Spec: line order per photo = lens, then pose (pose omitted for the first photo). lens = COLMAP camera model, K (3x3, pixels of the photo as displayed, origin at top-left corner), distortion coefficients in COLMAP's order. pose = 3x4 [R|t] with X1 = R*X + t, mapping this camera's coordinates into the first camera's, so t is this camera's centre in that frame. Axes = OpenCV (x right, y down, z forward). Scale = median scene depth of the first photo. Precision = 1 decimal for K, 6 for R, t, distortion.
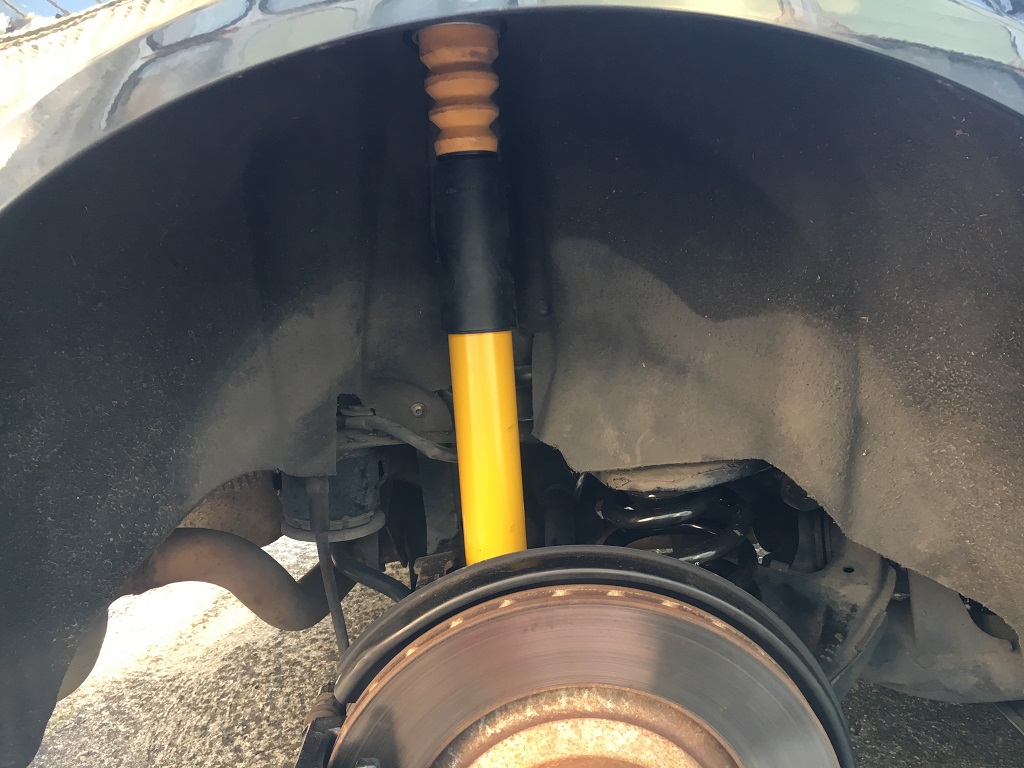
lens RADIAL K [[866.7, 0, 512.0], [0, 866.7, 384.0], [0, 0, 1]] dist [0.073596, -0.118176]
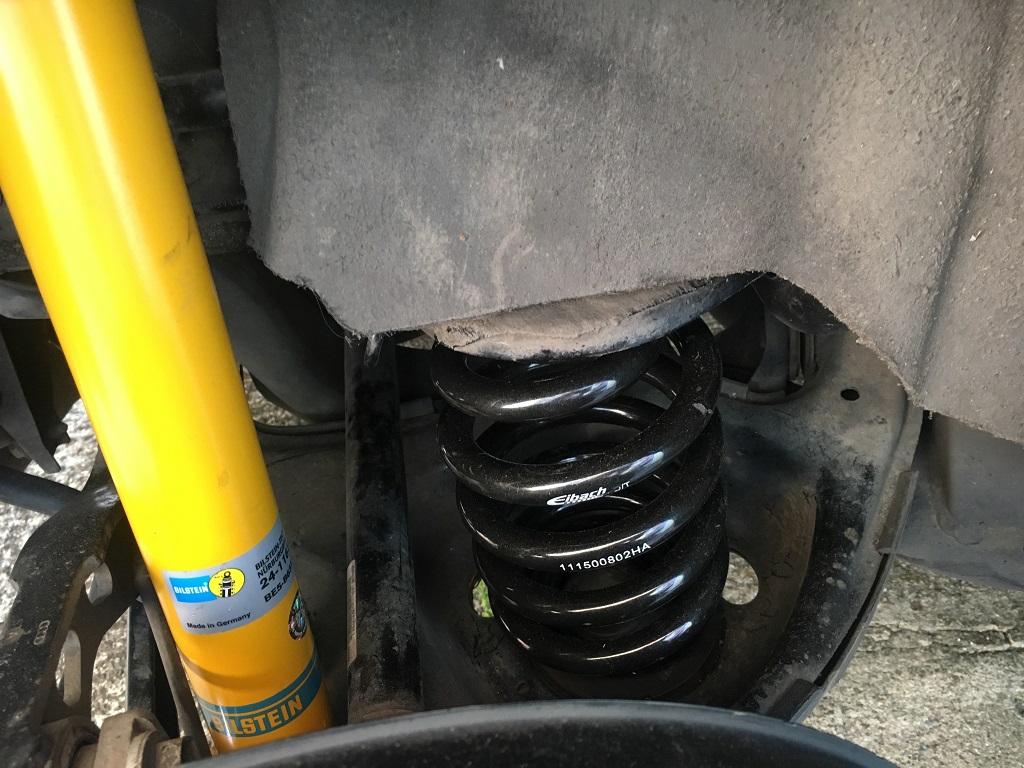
lens RADIAL K [[866.7, 0, 512.0], [0, 866.7, 384.0], [0, 0, 1]] dist [0.073596, -0.118176]
pose [[0.983093, -0.109384, 0.146845, 0.082862], [0.046140, 0.924068, 0.379434, -0.036852], [-0.177199, -0.366244, 0.913491, 0.584192]]
